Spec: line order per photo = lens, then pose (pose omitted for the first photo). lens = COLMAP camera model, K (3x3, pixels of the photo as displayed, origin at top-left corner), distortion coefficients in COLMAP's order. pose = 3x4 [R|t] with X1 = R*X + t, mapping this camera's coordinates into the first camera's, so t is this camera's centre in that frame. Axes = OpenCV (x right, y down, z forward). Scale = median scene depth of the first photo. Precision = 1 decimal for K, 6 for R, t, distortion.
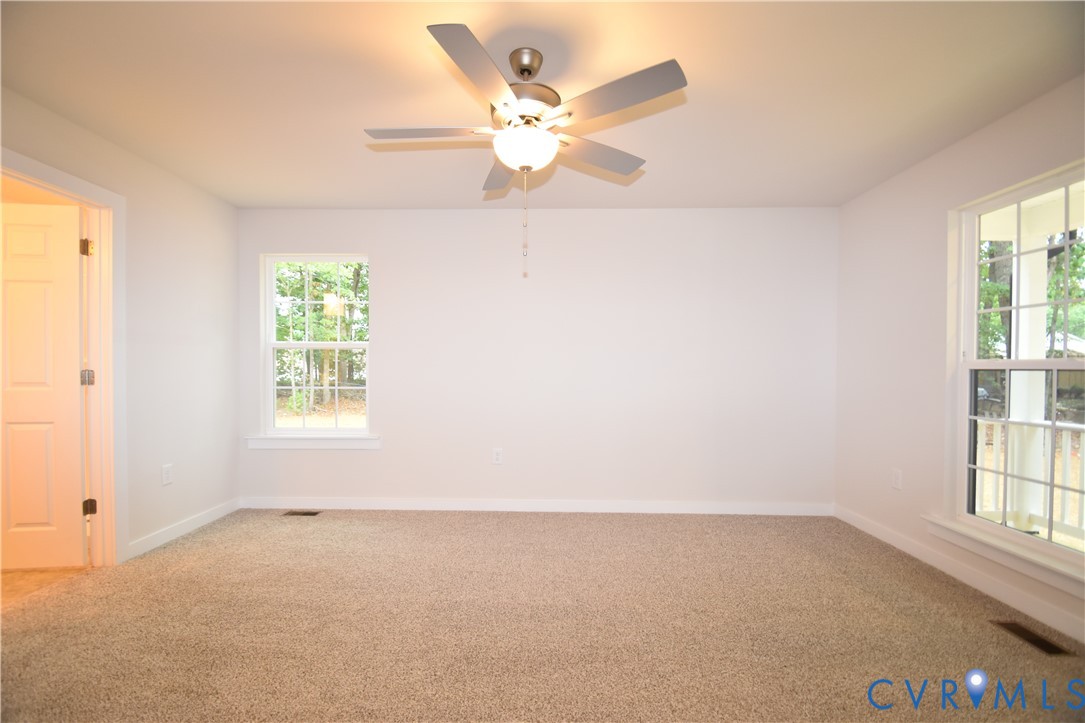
lens RADIAL K [[475.6, 0, 530.2], [0, 475.6, 373.5], [0, 0, 1]] dist [0.020681, -0.021006]
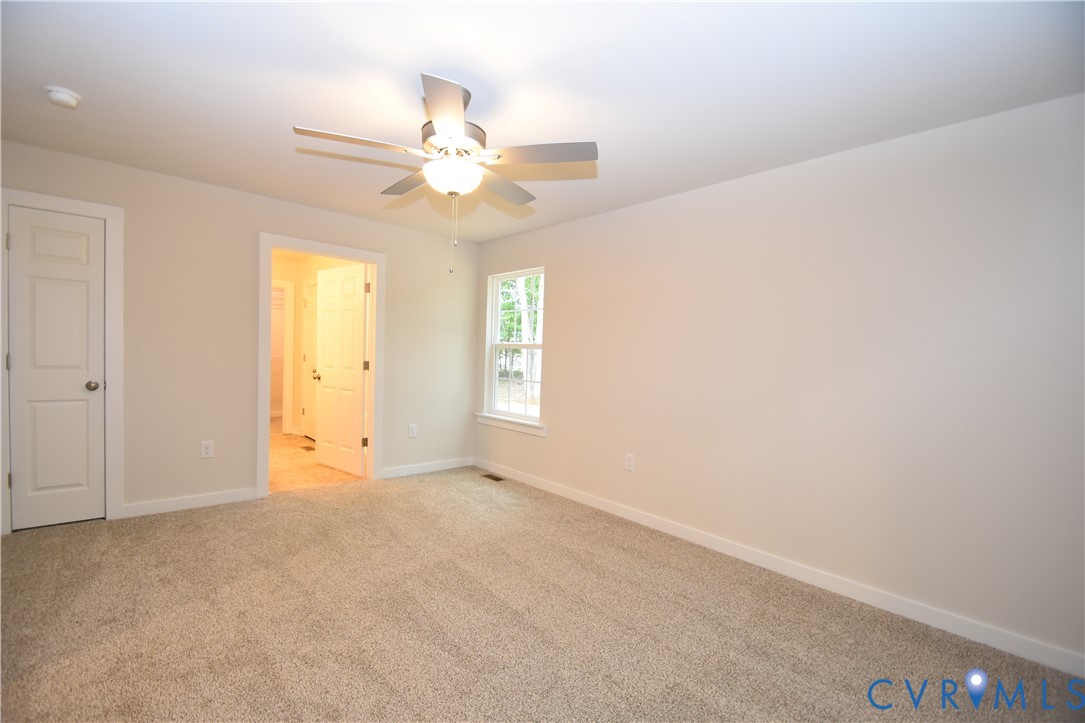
lens RADIAL K [[475.6, 0, 530.2], [0, 475.6, 373.5], [0, 0, 1]] dist [0.020681, -0.021006]
pose [[0.680794, 0.050751, -0.730714, 0.637518], [-0.040946, 0.998674, 0.031213, -0.036229], [0.731329, 0.008670, 0.681969, 0.251286]]
